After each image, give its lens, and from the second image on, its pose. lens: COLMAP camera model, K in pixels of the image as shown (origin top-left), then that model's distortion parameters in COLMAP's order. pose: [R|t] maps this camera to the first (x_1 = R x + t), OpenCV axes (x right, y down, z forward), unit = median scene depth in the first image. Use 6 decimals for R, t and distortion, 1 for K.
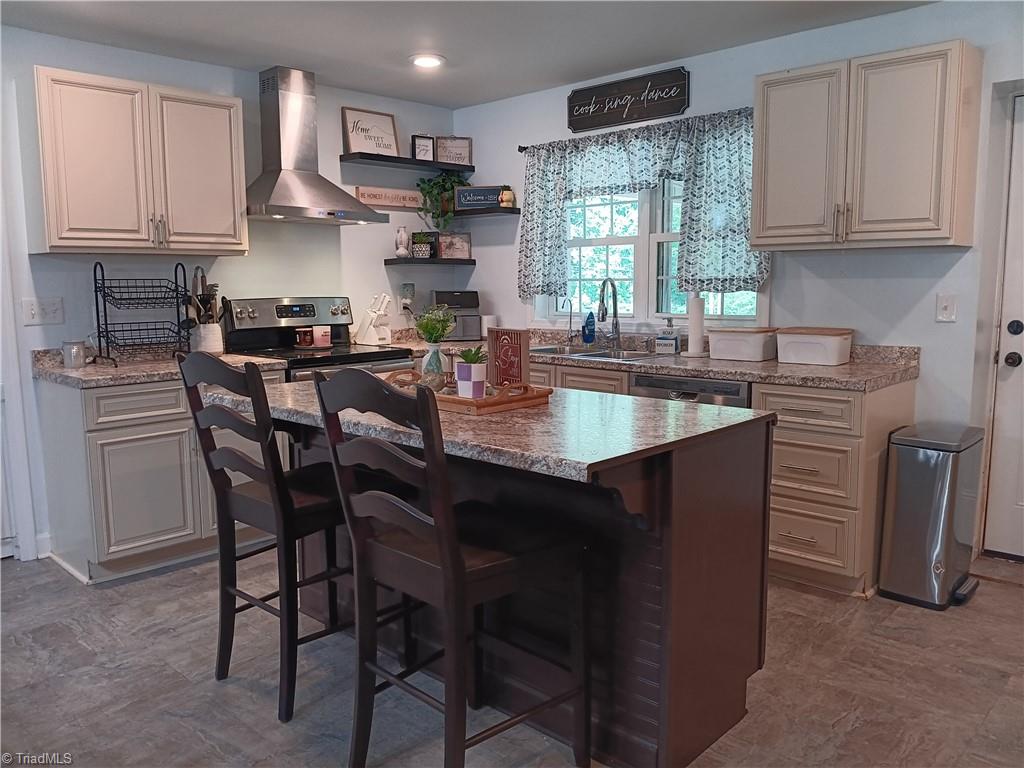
lens RADIAL K [[784.0, 0, 512.0], [0, 784.0, 384.0], [0, 0, 1]] dist [0.068632, -0.117392]
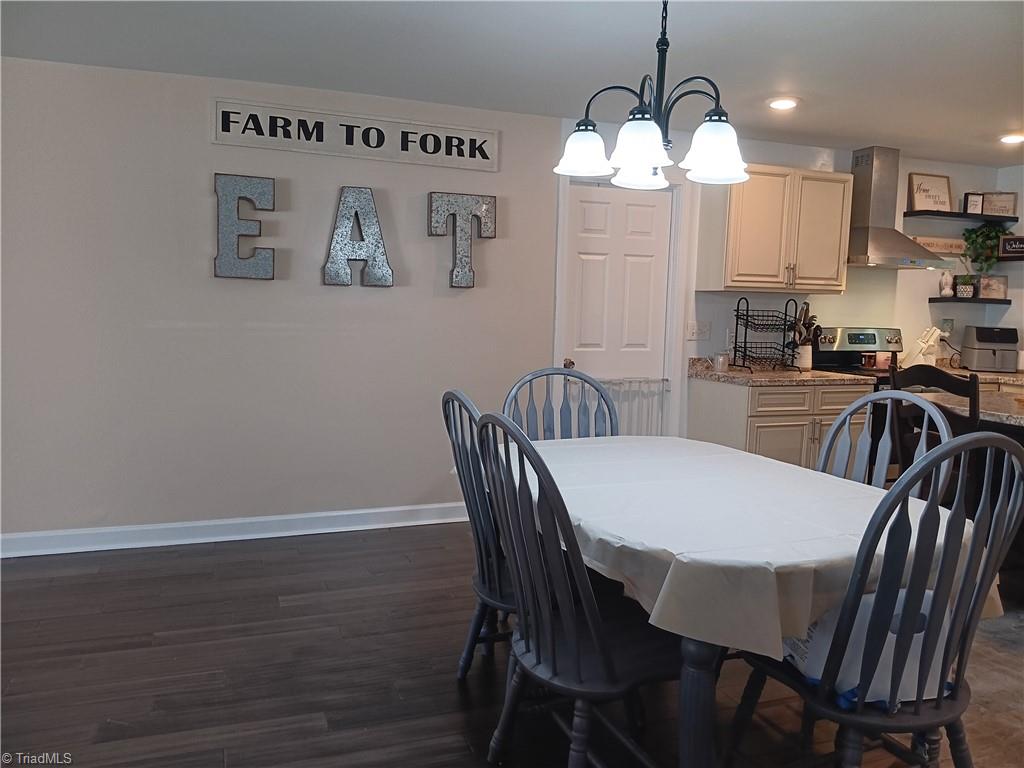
lens RADIAL K [[784.0, 0, 512.0], [0, 784.0, 384.0], [0, 0, 1]] dist [0.068632, -0.117392]
pose [[0.909899, 0.073019, -0.408353, -0.237771], [-0.086474, 0.996148, -0.014560, 0.039886], [0.405717, 0.048560, 0.912708, -0.320045]]
